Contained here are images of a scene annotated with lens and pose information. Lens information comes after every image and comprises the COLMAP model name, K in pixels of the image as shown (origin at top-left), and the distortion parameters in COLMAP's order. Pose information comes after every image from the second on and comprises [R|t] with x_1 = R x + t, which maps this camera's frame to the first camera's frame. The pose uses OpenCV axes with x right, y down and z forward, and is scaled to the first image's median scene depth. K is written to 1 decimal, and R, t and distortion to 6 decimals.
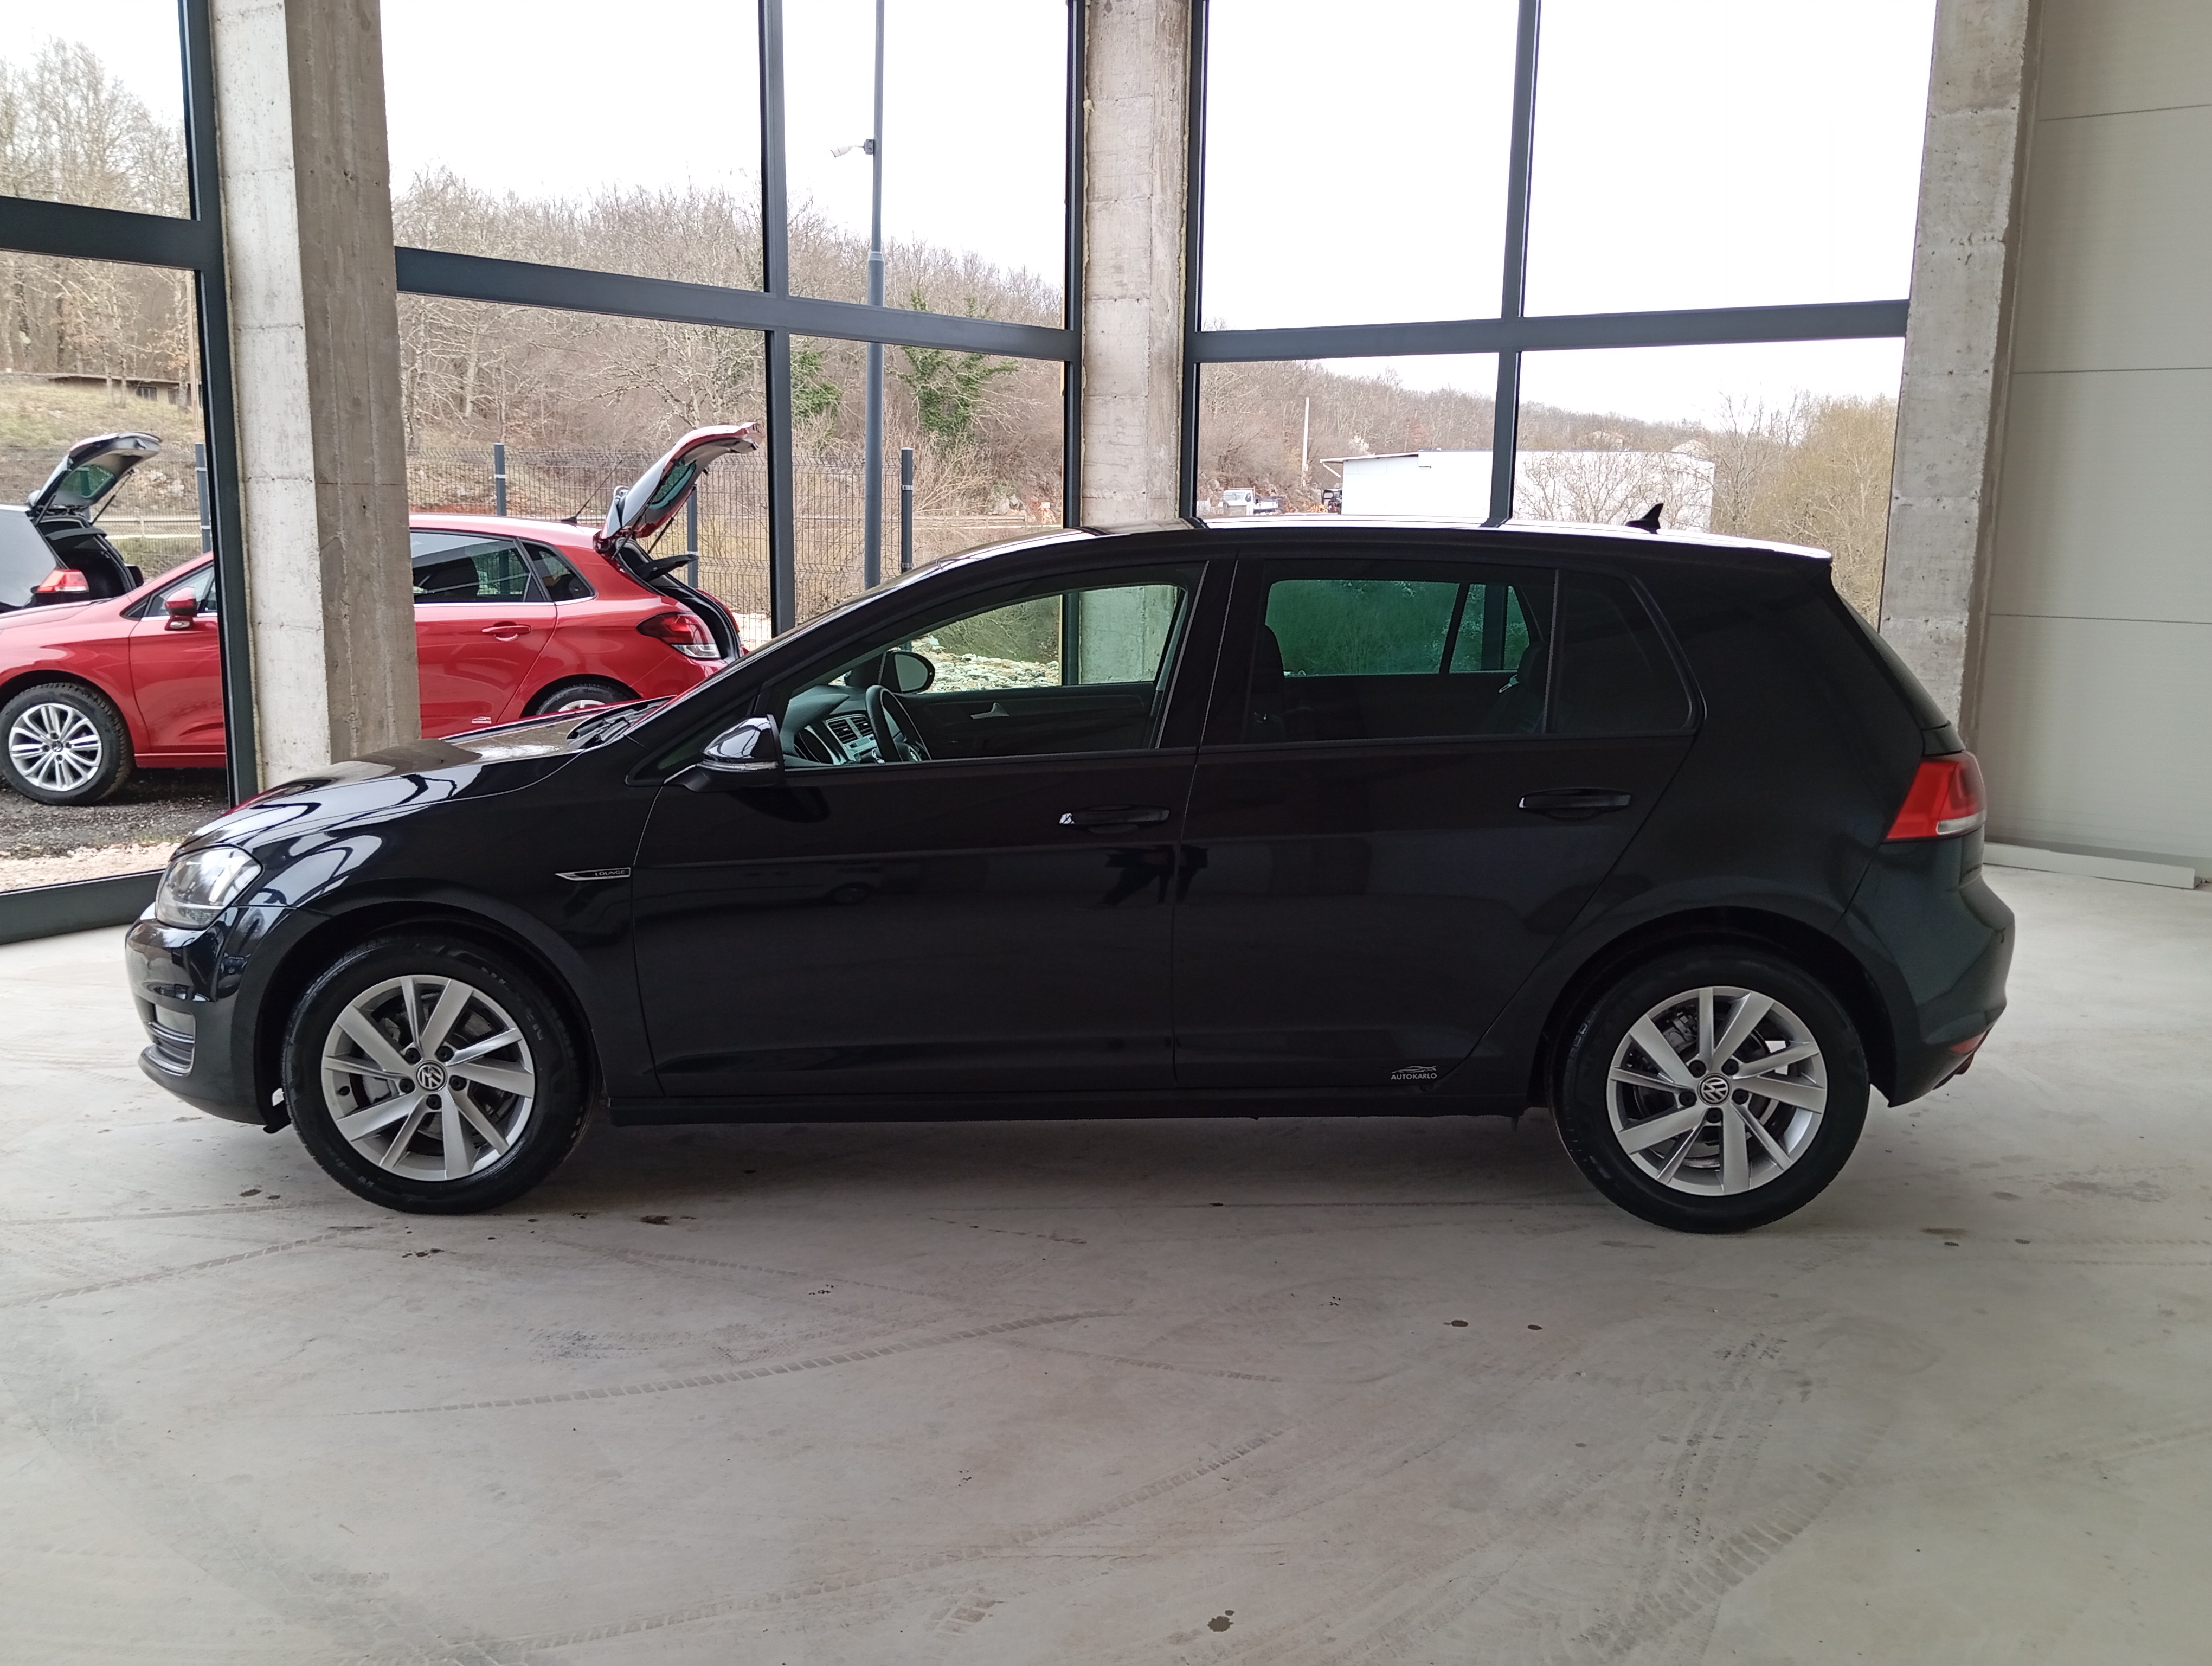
lens RADIAL K [[1903.2, 0, 1101.7], [0, 1903.2, 847.1], [0, 0, 1]] dist [0.052864, -0.080137]
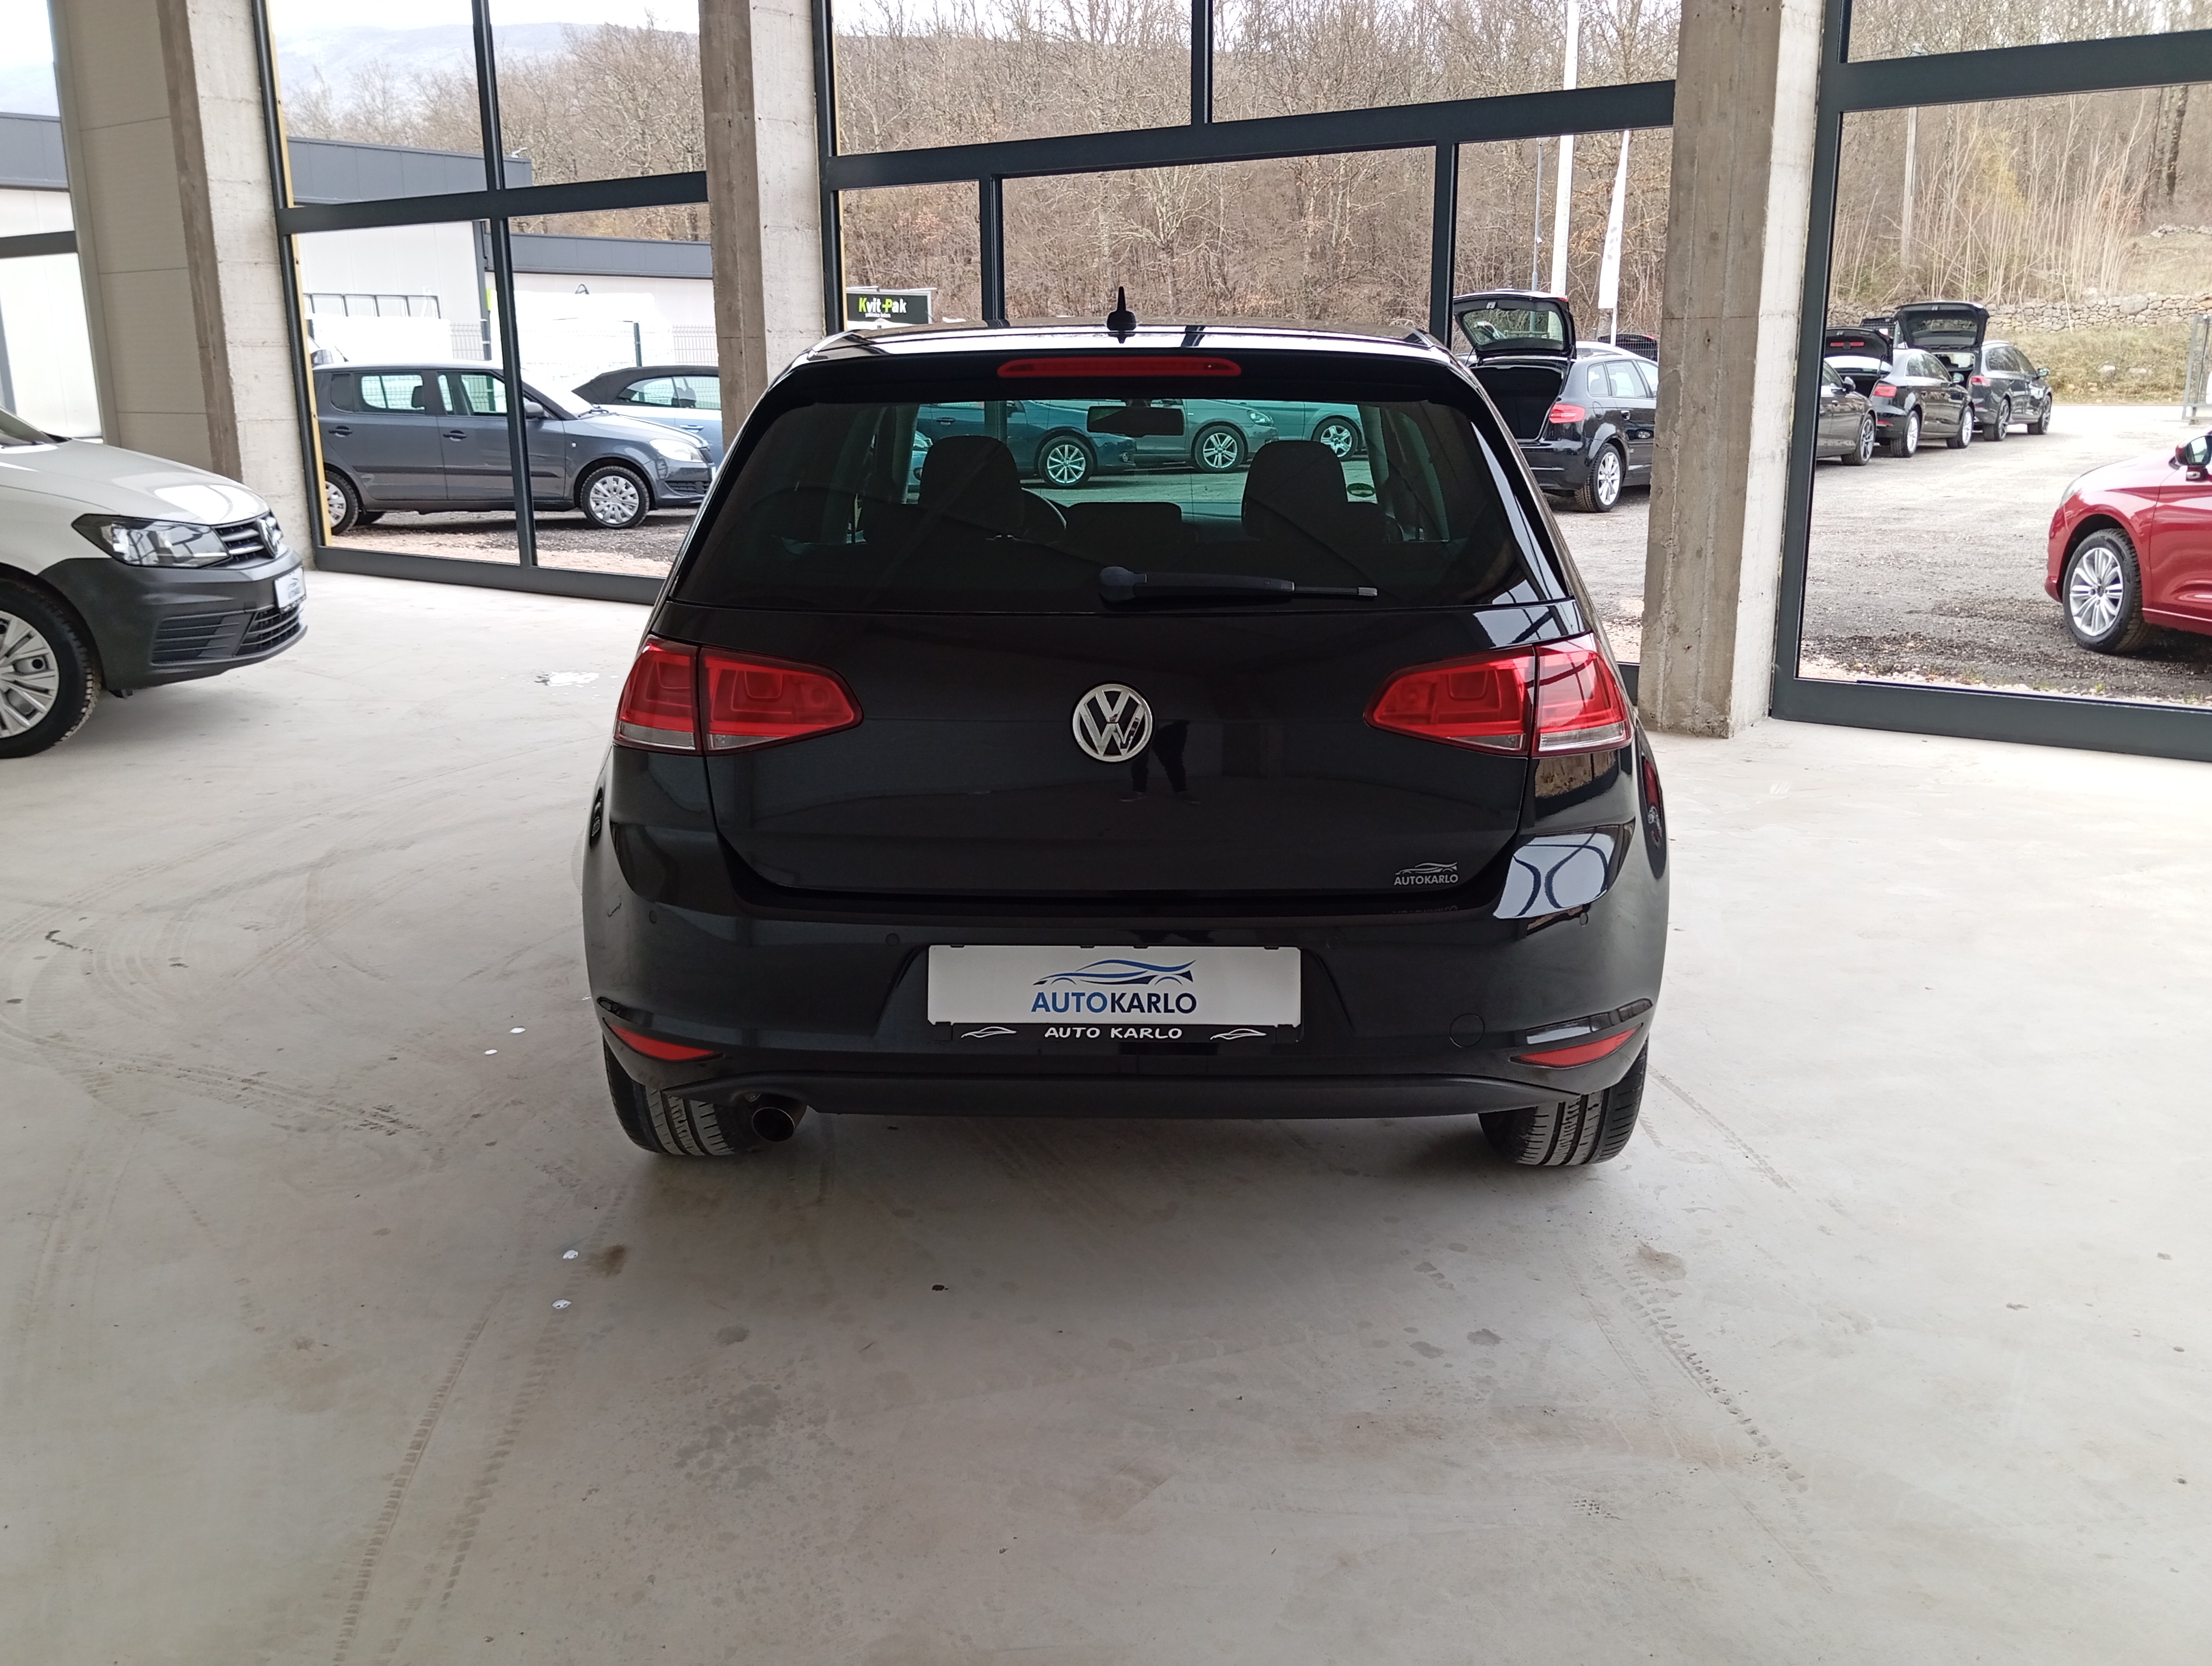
lens RADIAL K [[1897.3, 0, 1101.1], [0, 1897.3, 838.2], [0, 0, 1]] dist [0.049669, -0.066652]
pose [[0.002425, 0.230646, -0.973035, 0.690809], [-0.170681, 0.958855, 0.226860, -0.099155], [0.985323, 0.165528, 0.041692, 0.688657]]
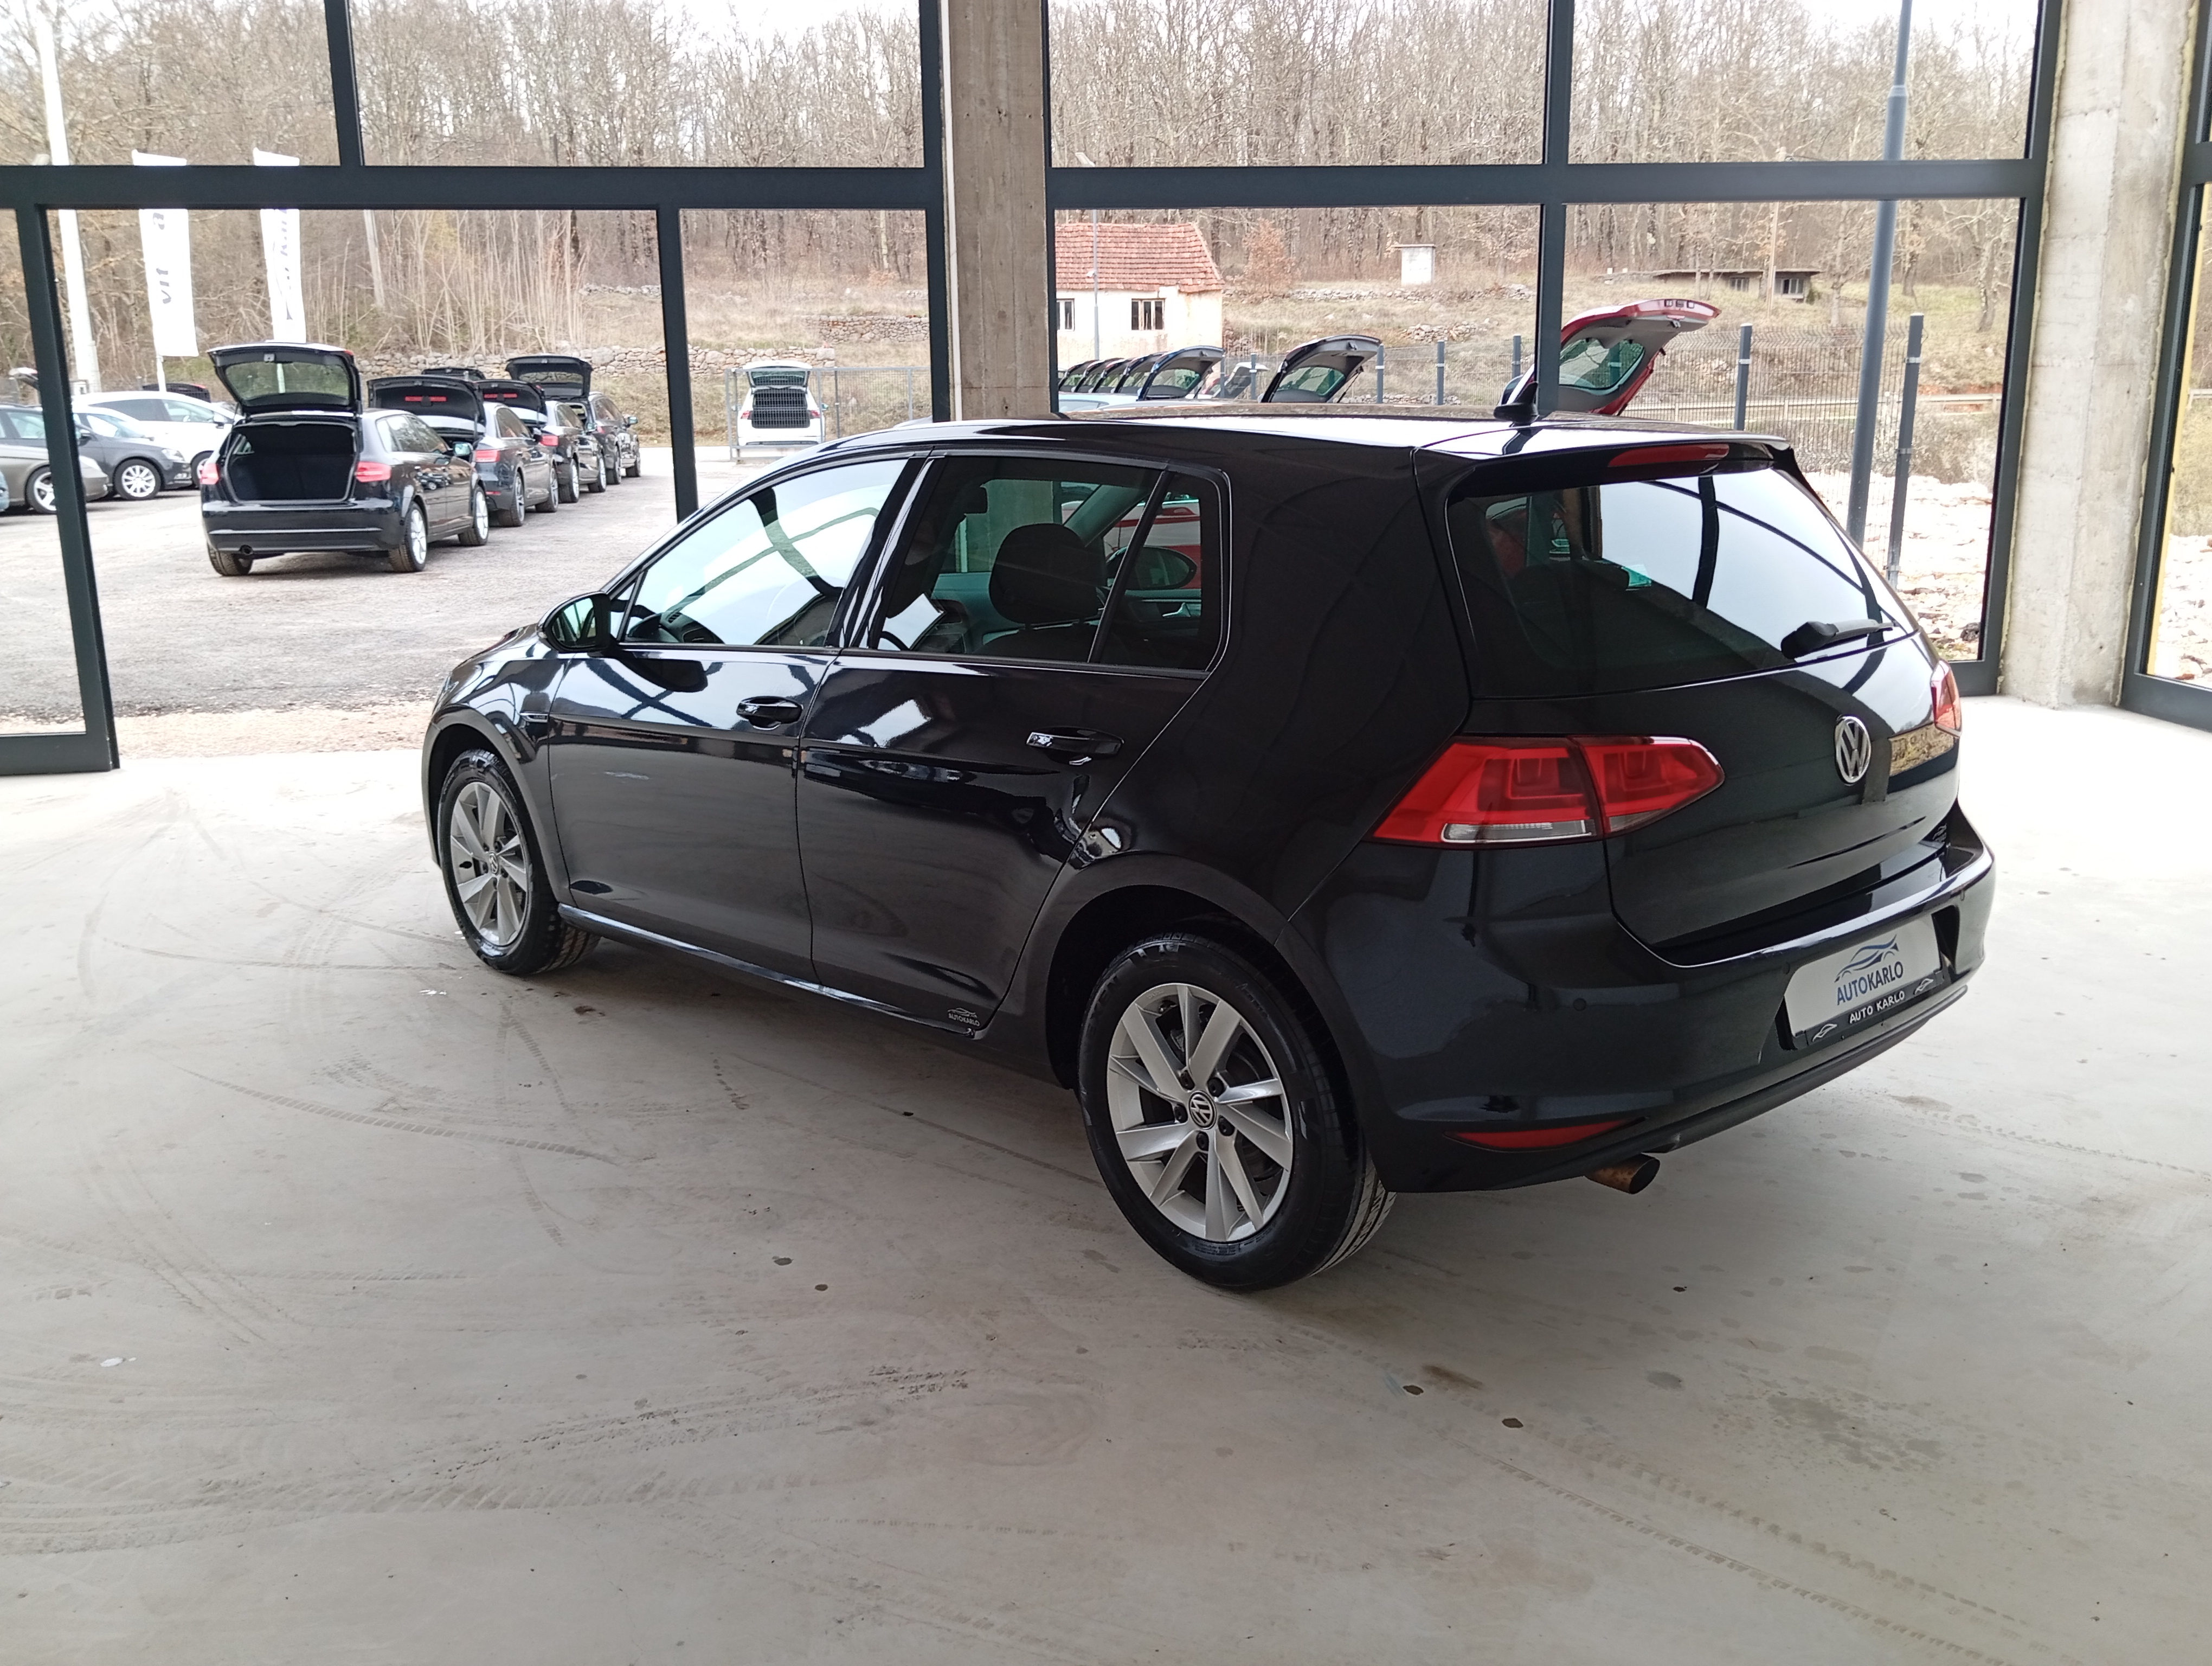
lens RADIAL K [[1903.2, 0, 1101.7], [0, 1903.2, 847.1], [0, 0, 1]] dist [0.052864, -0.080137]
pose [[0.697585, 0.143960, -0.701891, 0.507831], [-0.102192, 0.989583, 0.101401, -0.038220], [0.709177, 0.000992, 0.705030, 0.234330]]
